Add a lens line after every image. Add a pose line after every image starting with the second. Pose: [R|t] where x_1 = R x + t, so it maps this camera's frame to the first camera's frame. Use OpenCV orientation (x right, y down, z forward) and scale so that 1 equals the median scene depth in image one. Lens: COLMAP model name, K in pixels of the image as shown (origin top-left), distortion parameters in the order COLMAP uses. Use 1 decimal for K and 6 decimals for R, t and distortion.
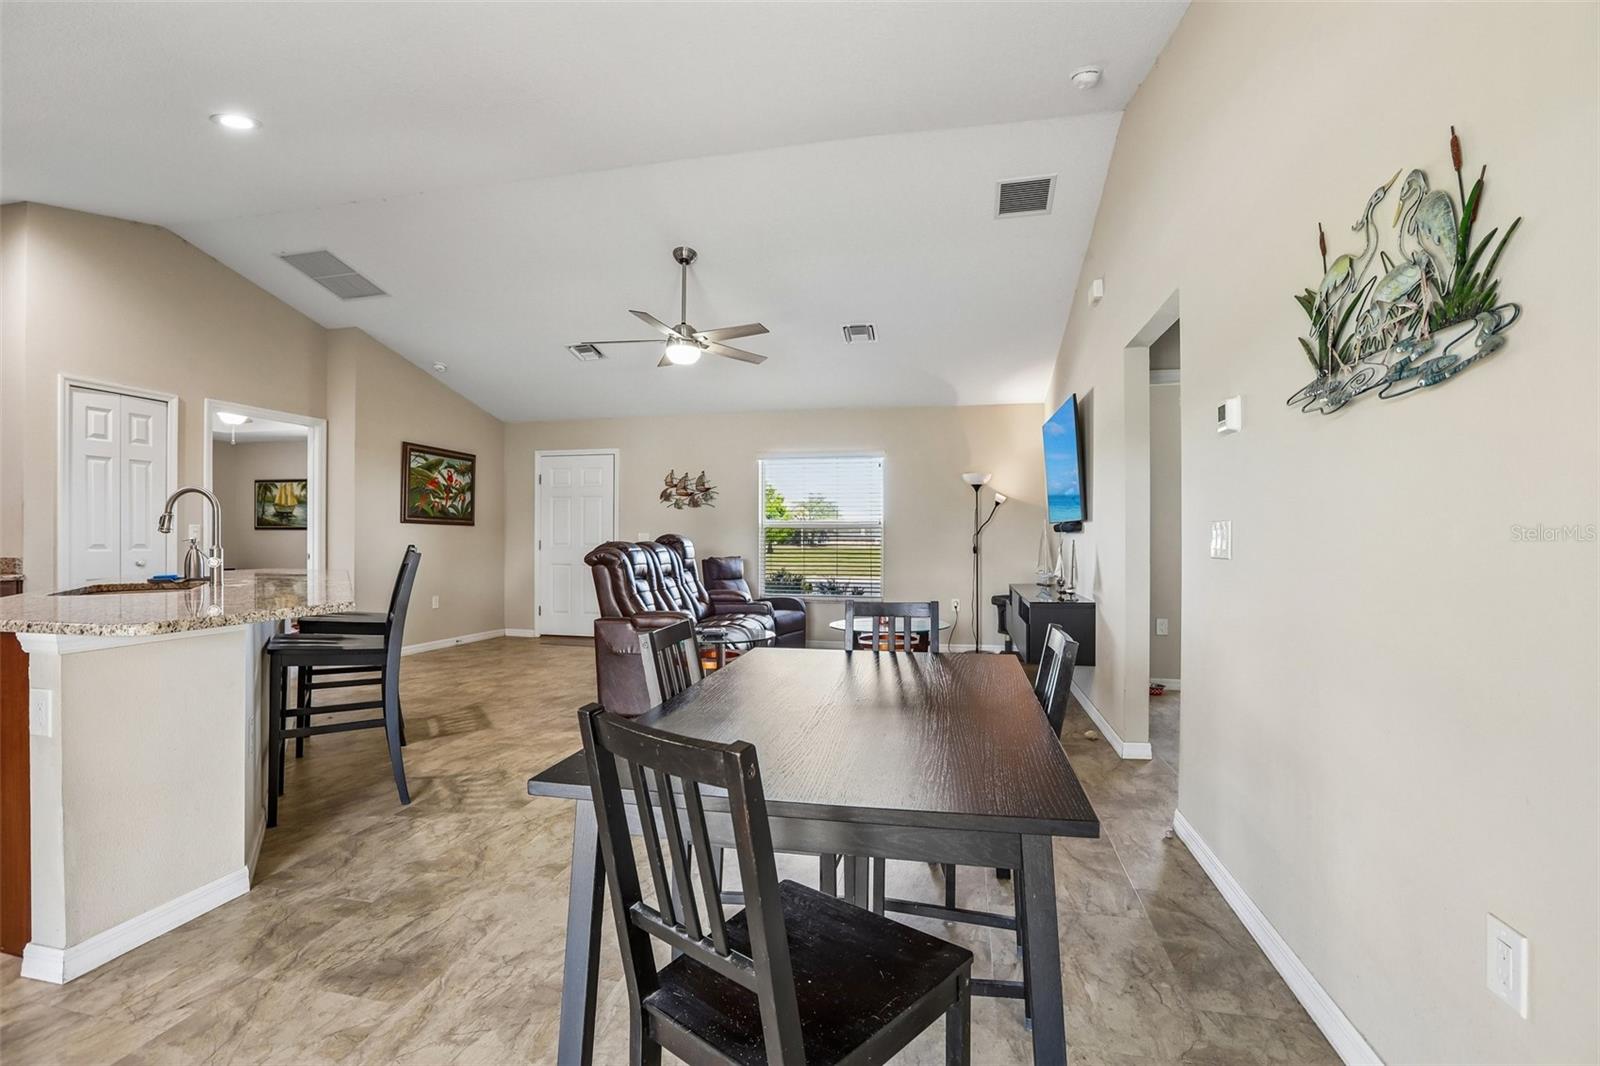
lens RADIAL K [[725.9, 0, 796.0], [0, 725.9, 532.5], [0, 0, 1]] dist [-0.054120, 0.019802]
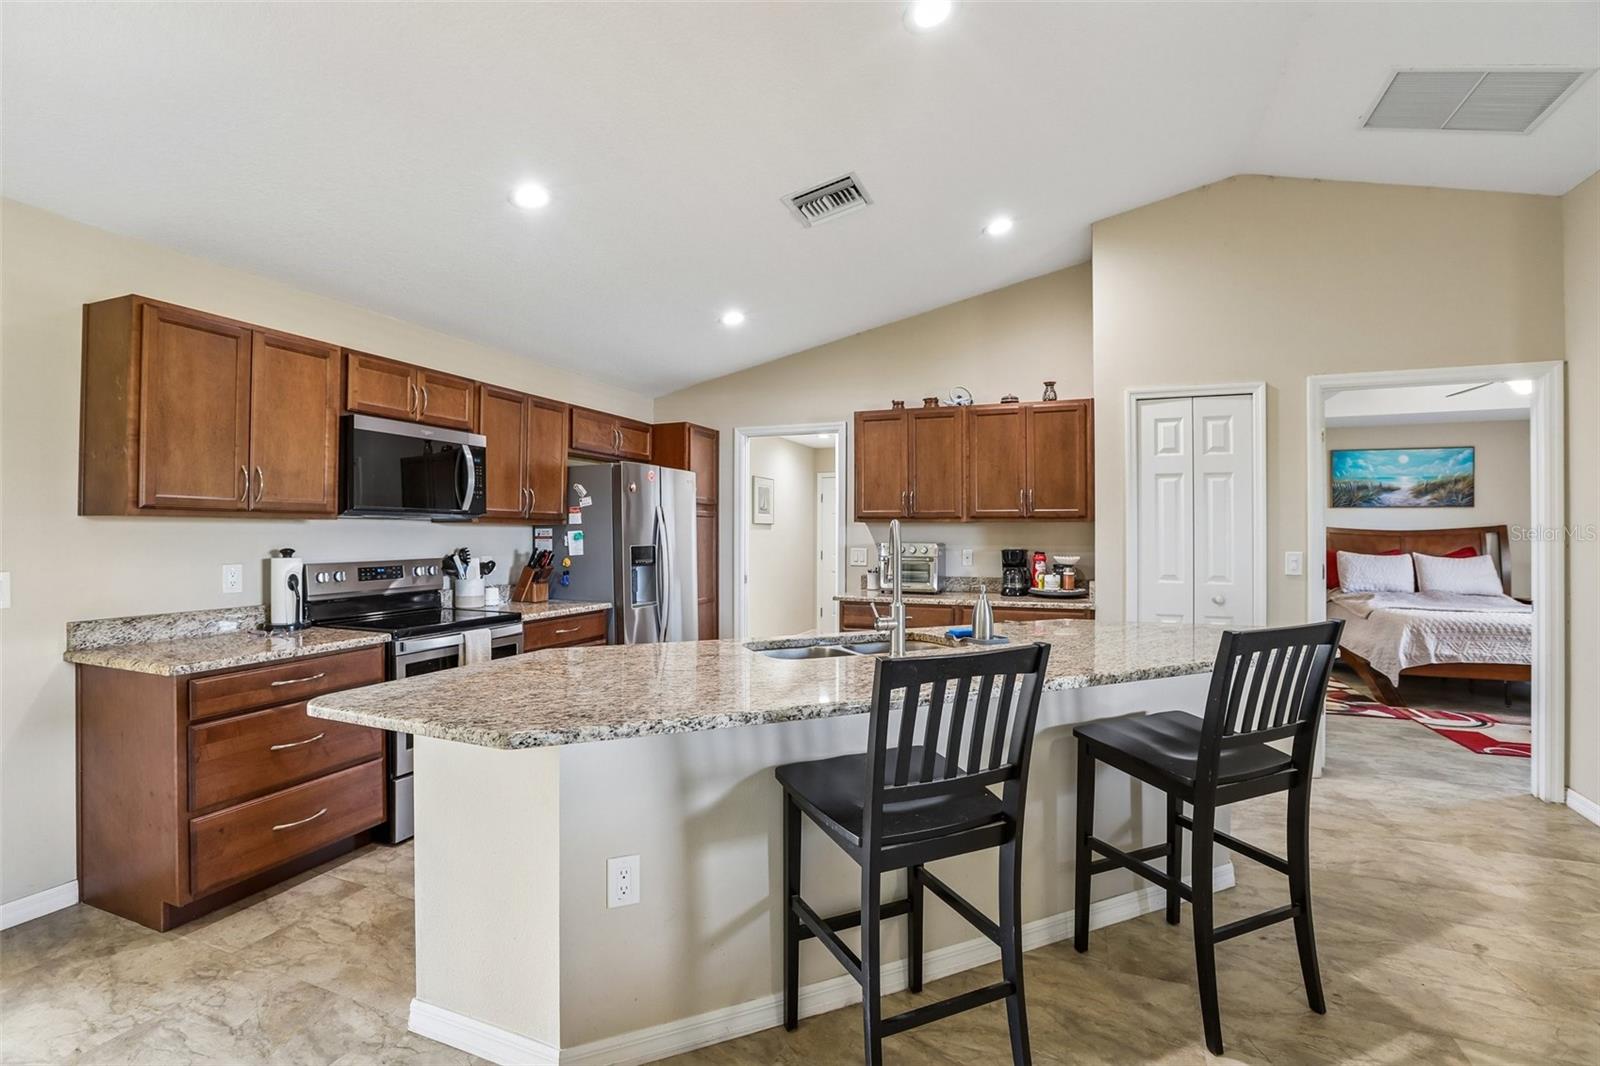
lens RADIAL K [[725.9, 0, 796.0], [0, 725.9, 532.5], [0, 0, 1]] dist [-0.054120, 0.019802]
pose [[-0.163820, -0.004175, -0.986481, -0.028074], [0.002575, 0.999986, -0.004660, -0.021286], [0.986487, -0.003304, -0.163807, 0.447403]]
